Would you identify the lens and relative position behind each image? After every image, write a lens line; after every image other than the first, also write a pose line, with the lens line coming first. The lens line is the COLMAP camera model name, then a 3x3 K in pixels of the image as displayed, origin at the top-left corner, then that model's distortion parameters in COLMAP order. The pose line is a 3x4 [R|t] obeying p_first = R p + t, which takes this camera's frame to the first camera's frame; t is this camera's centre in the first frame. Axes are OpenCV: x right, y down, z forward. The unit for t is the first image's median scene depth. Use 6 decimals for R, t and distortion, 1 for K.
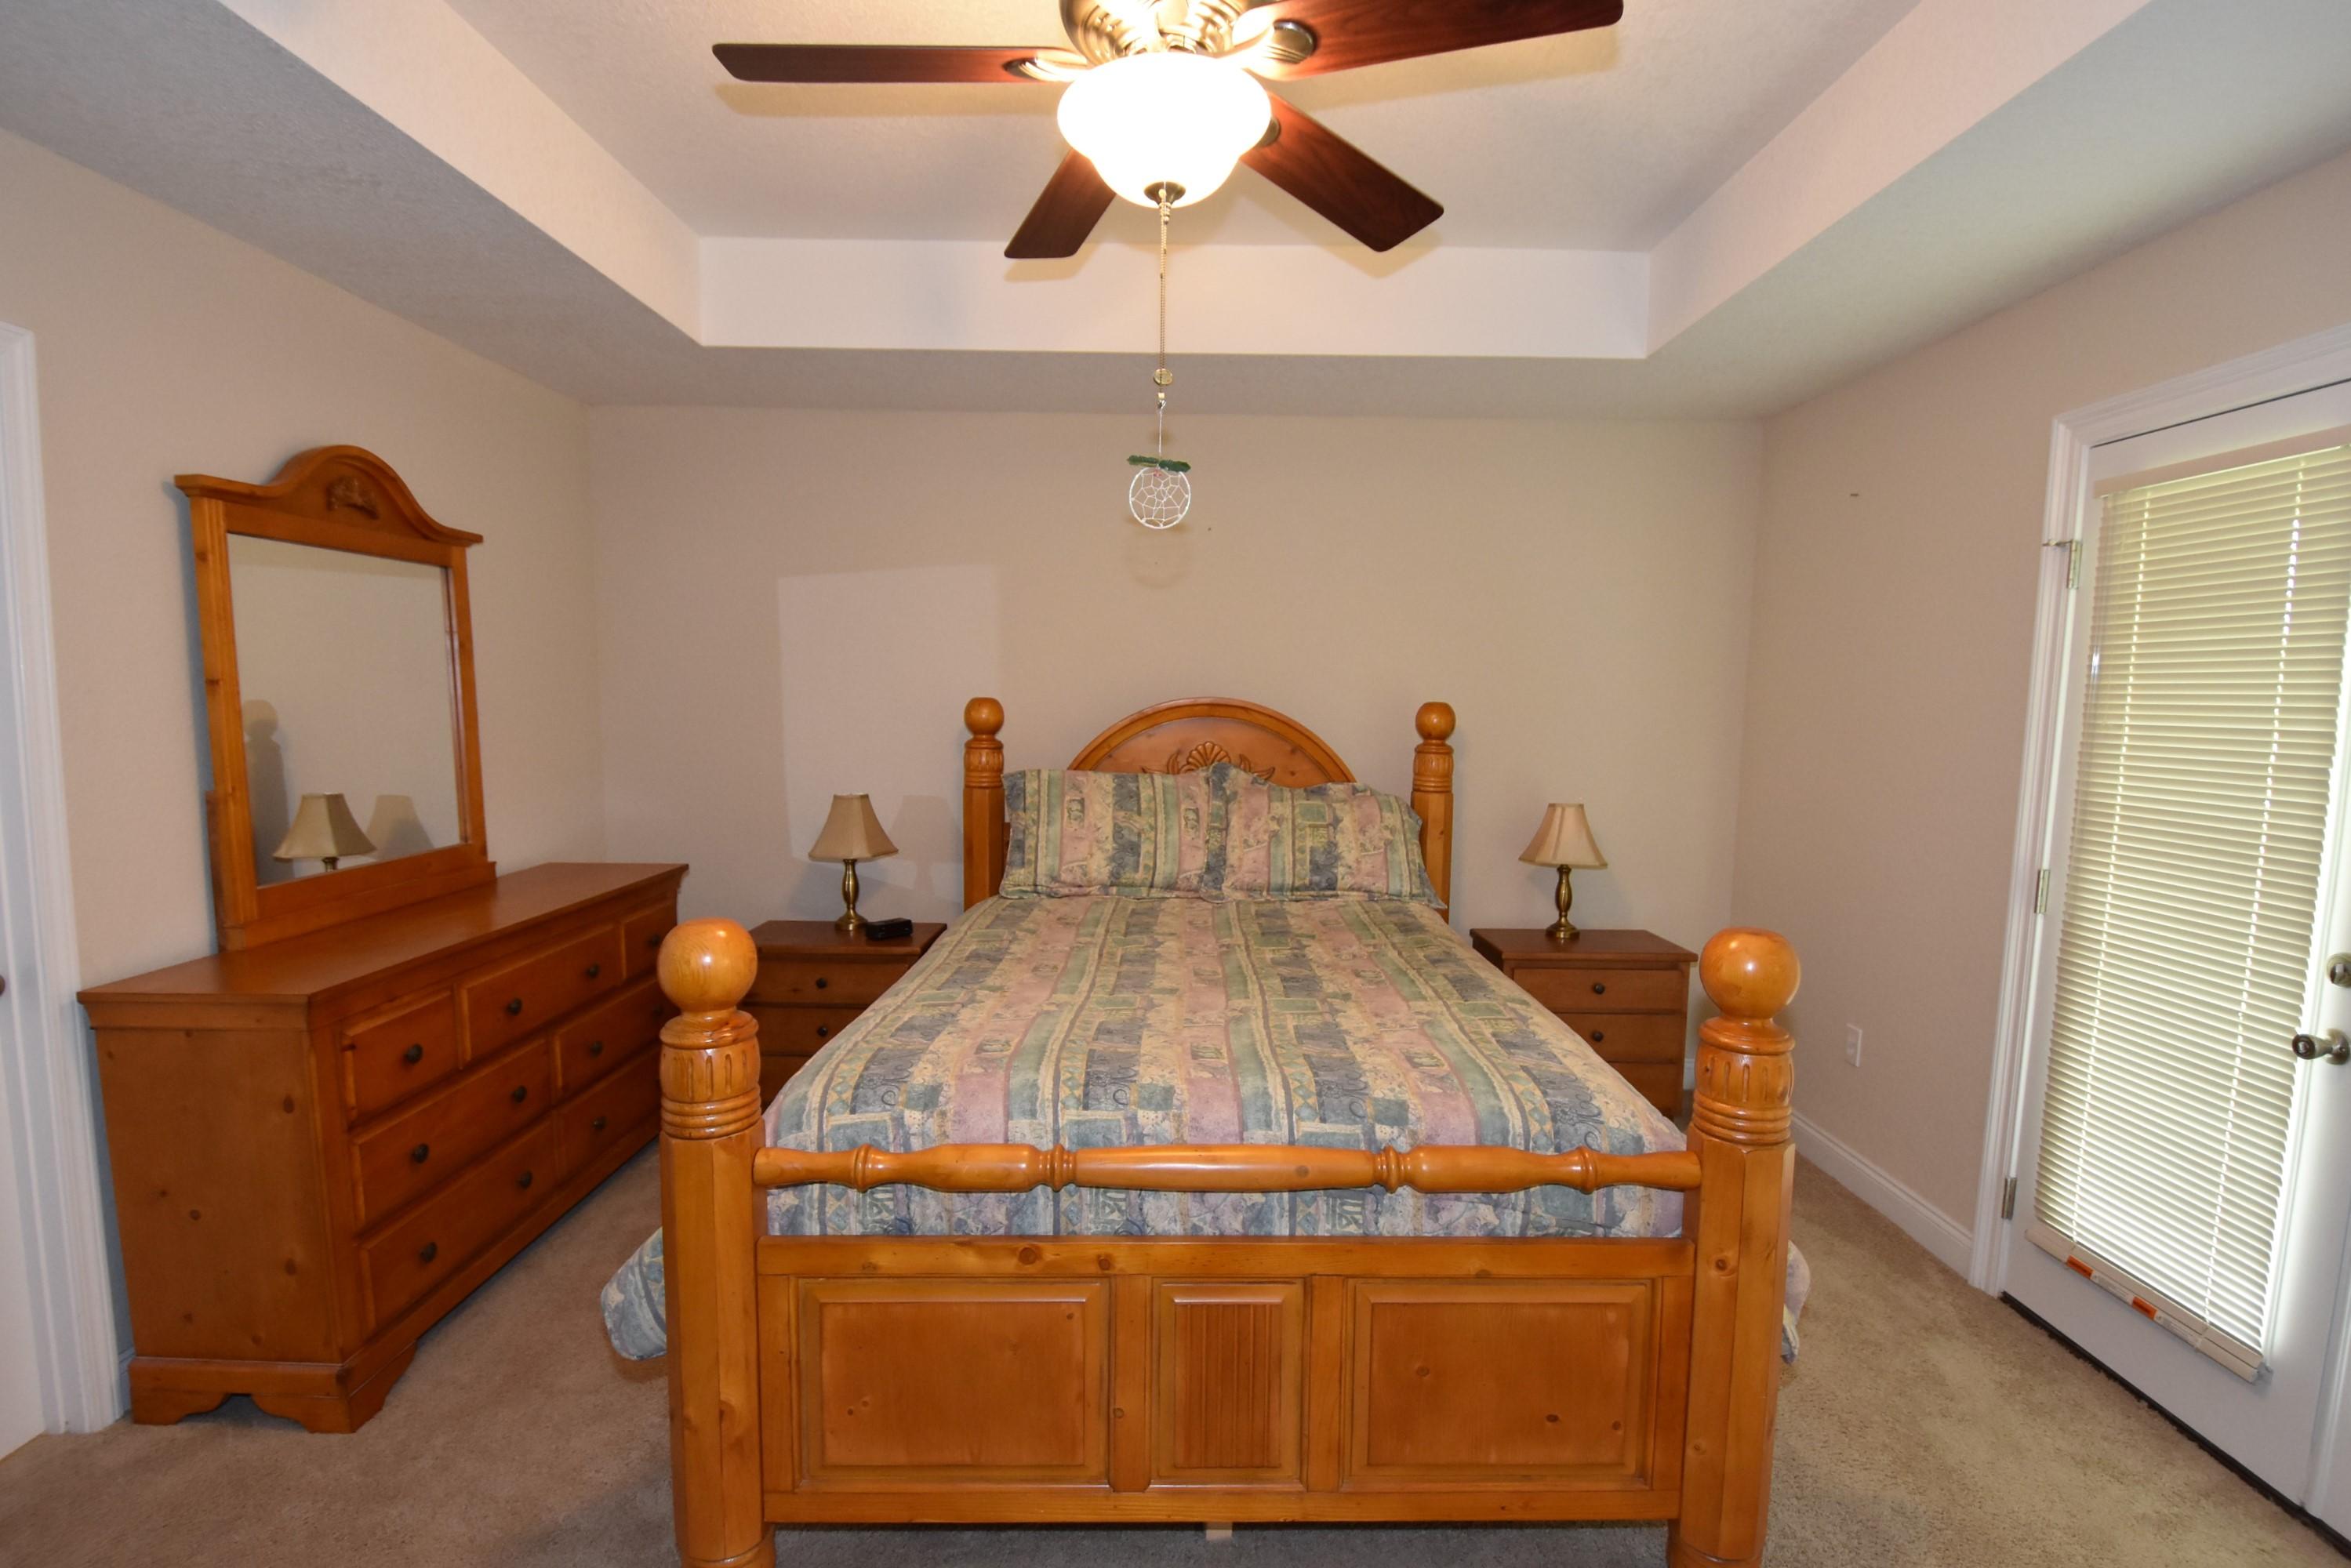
lens RADIAL K [[1101.8, 0, 1184.1], [0, 1101.8, 802.7], [0, 0, 1]] dist [0.011625, -0.020635]
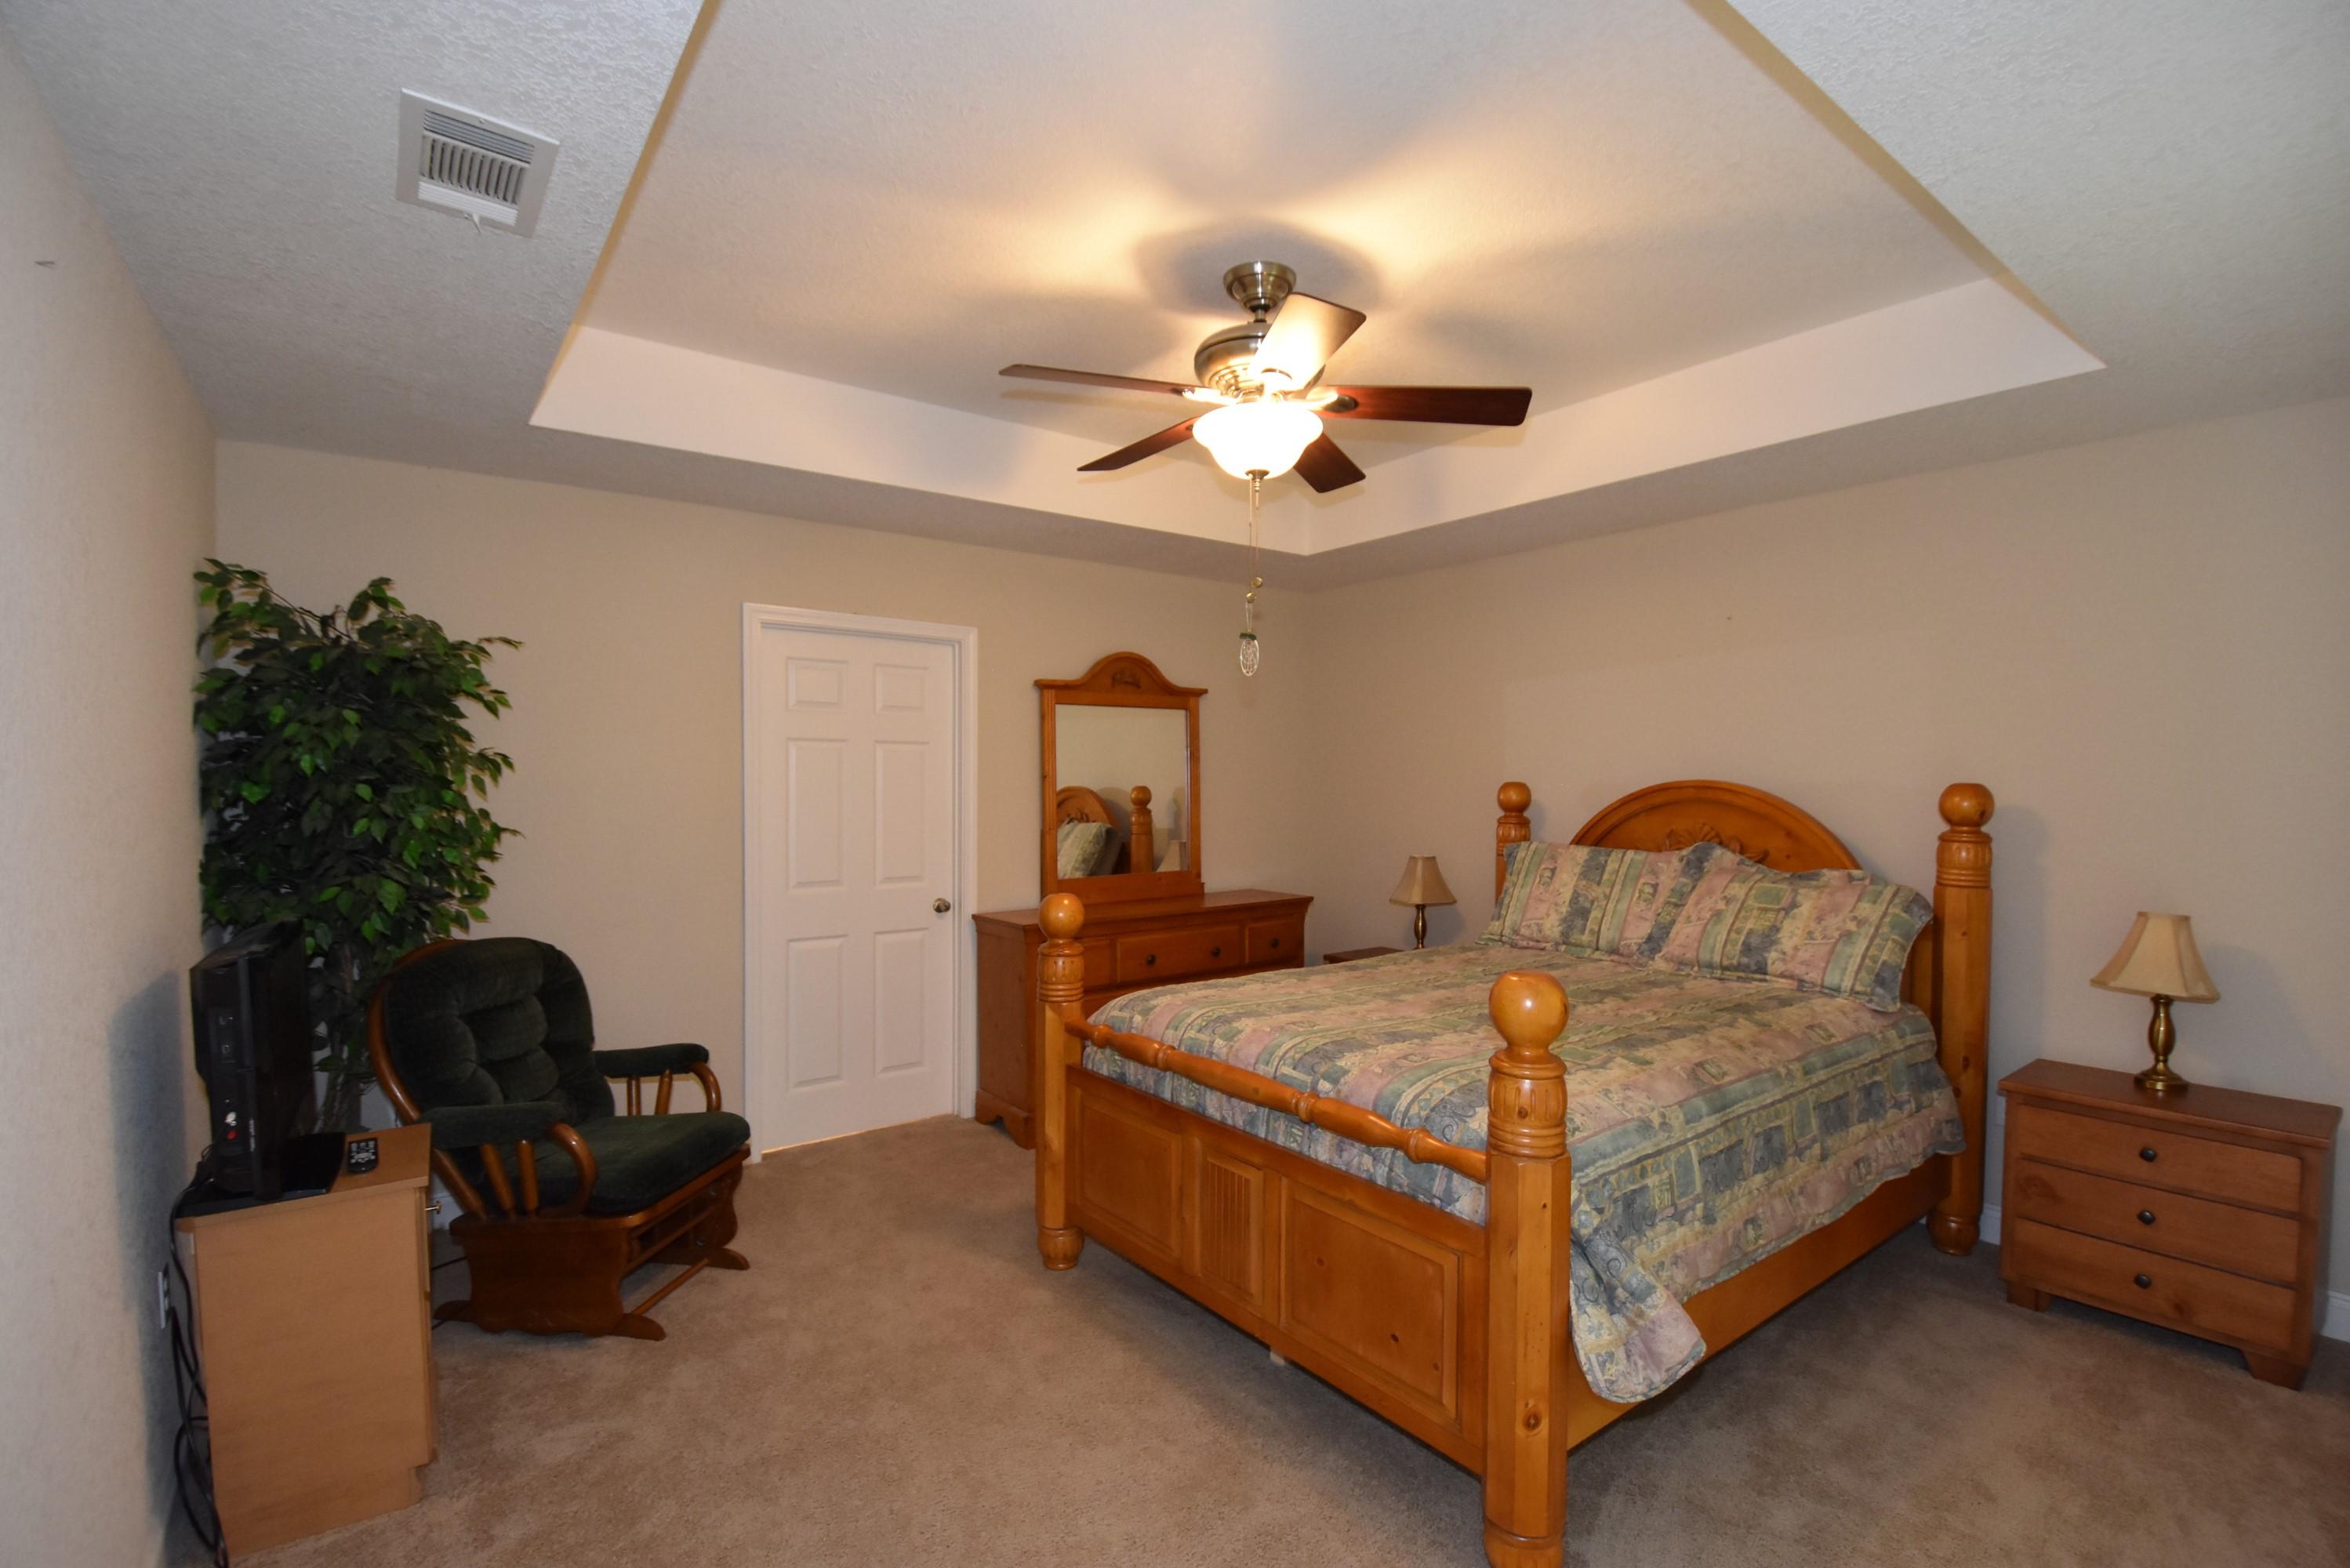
lens RADIAL K [[1052.5, 0, 1174.6], [0, 1052.5, 802.7], [0, 0, 1]] dist [0.014986, -0.020030]
pose [[0.600992, 0.008638, -0.799209, 0.611008], [-0.071167, 0.996548, -0.042746, 0.004692], [0.796081, 0.082568, 0.599532, 0.004791]]
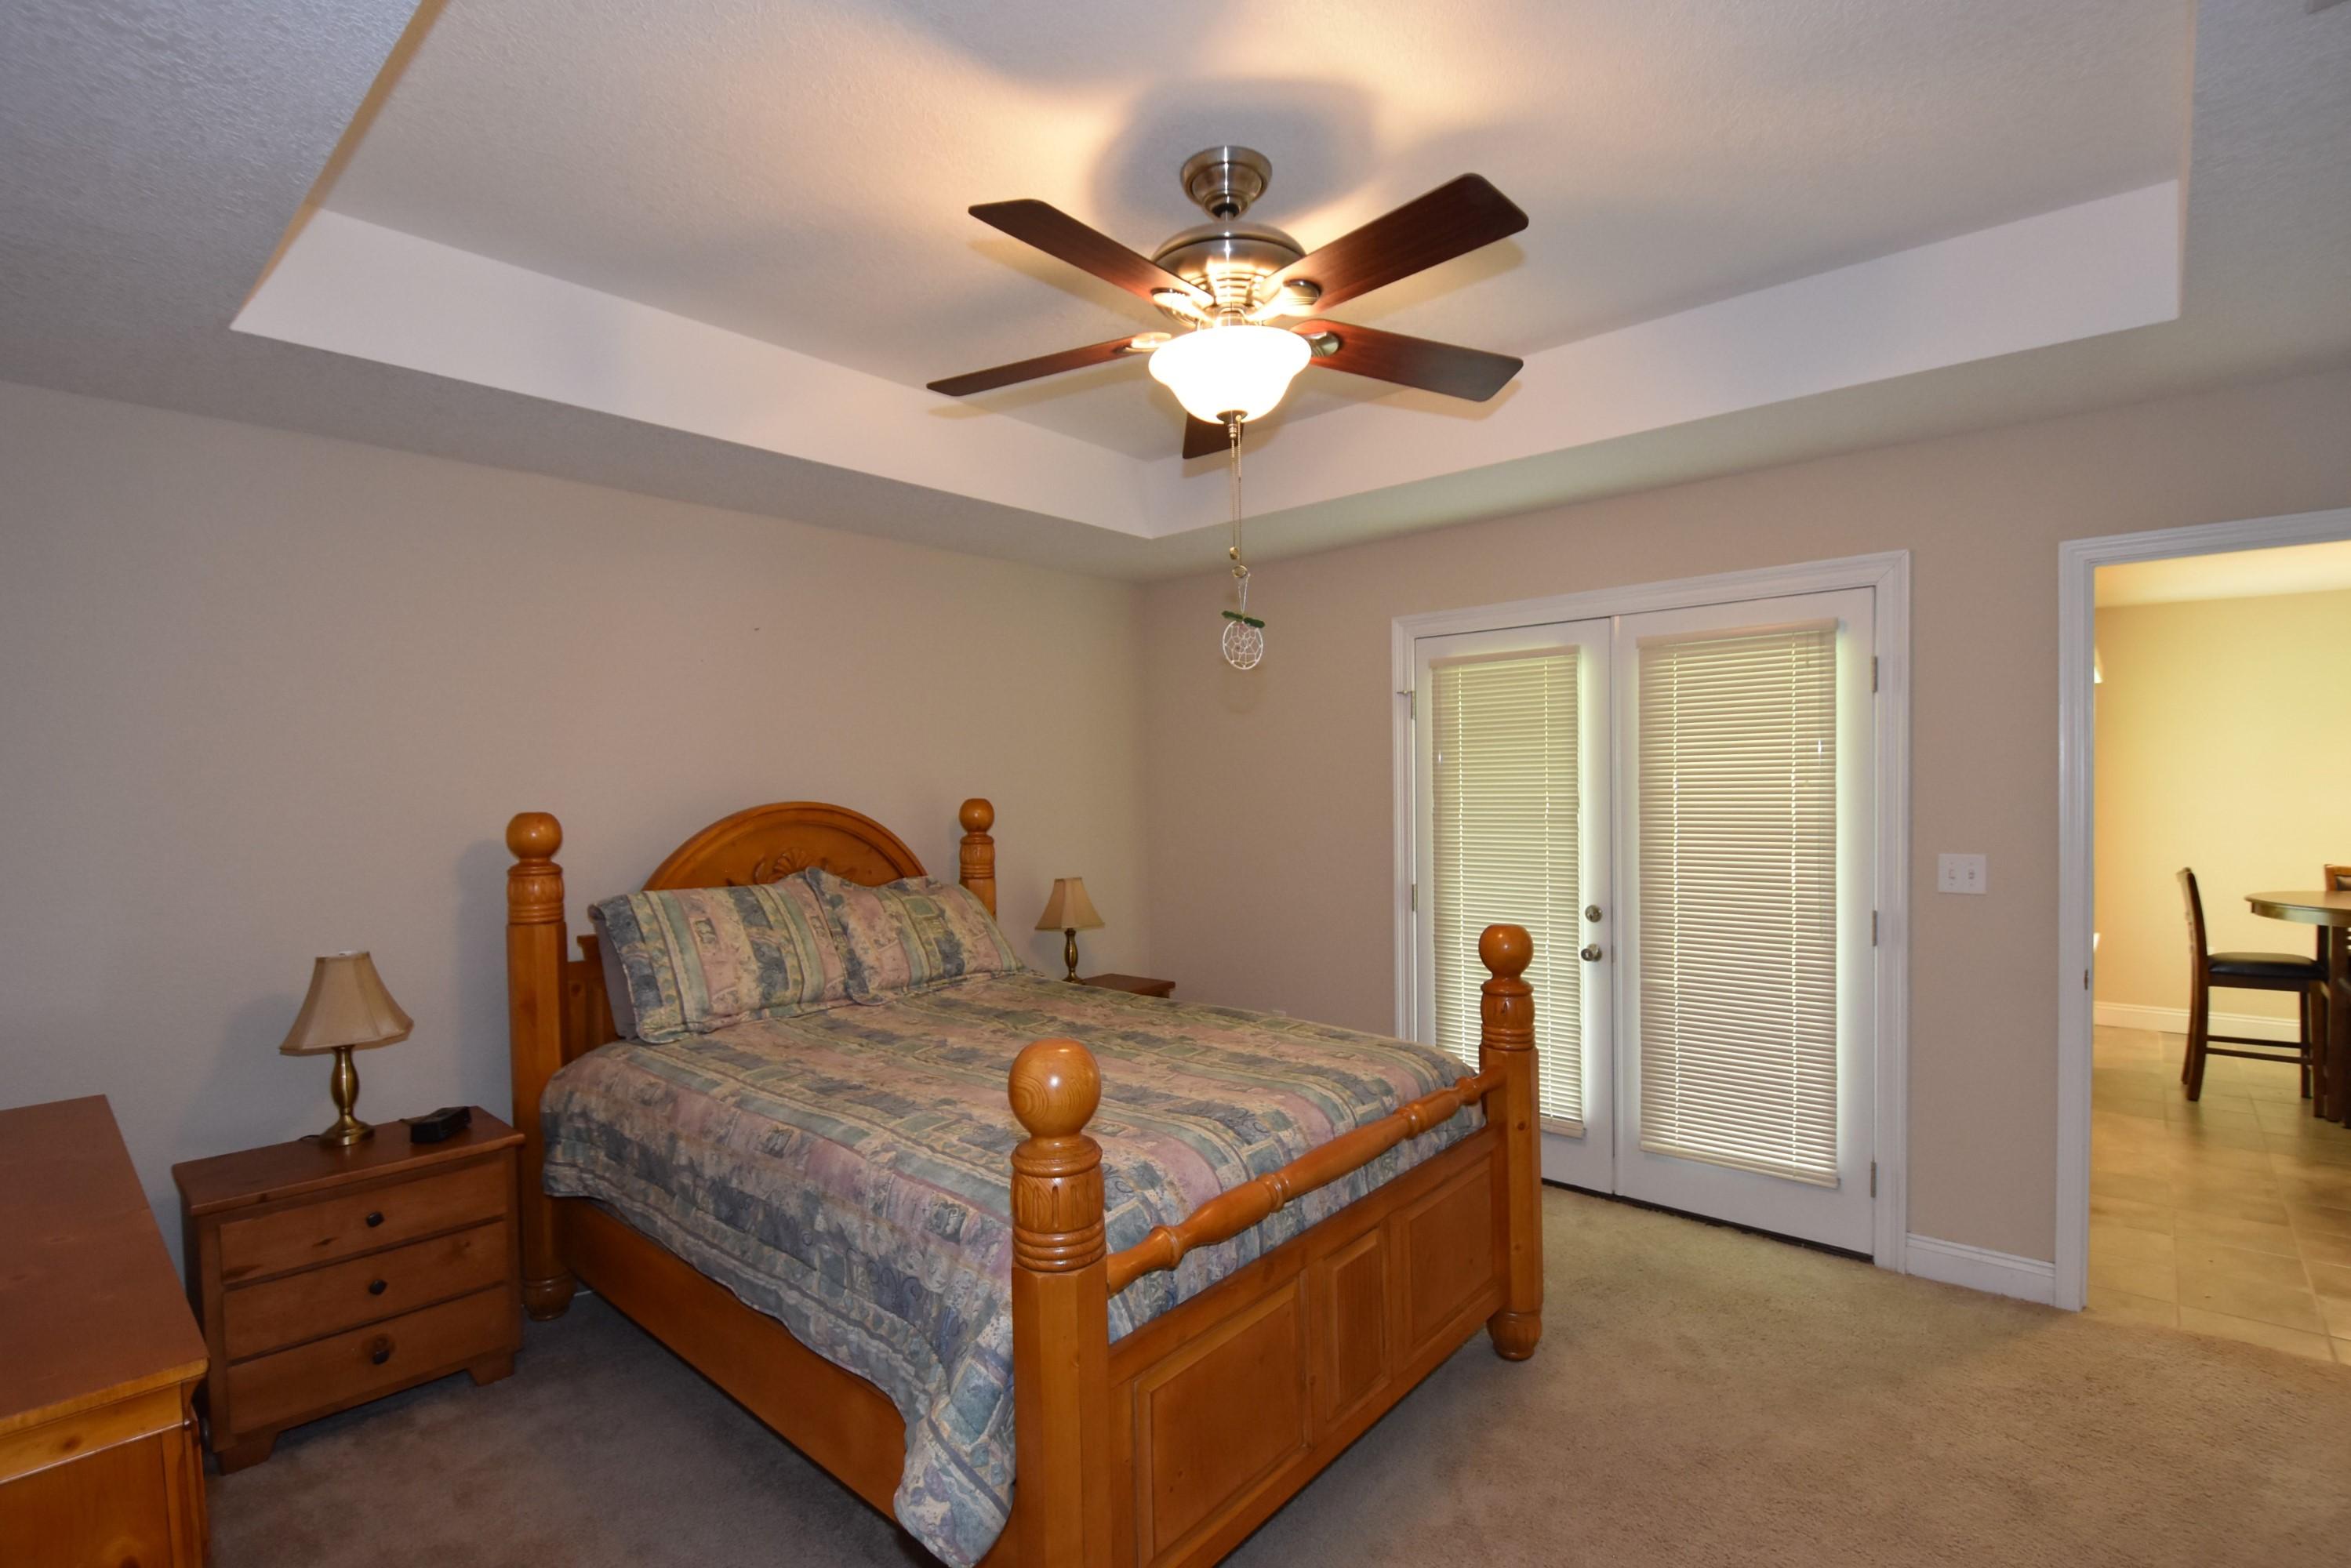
lens RADIAL K [[1074.3, 0, 1197.6], [0, 1074.3, 790.7], [0, 0, 1]] dist [0.004591, -0.000114]
pose [[0.654389, -0.029102, 0.755598, -0.537657], [0.098682, 0.994000, -0.047180, -0.029390], [-0.749691, 0.105438, 0.653334, 0.129183]]
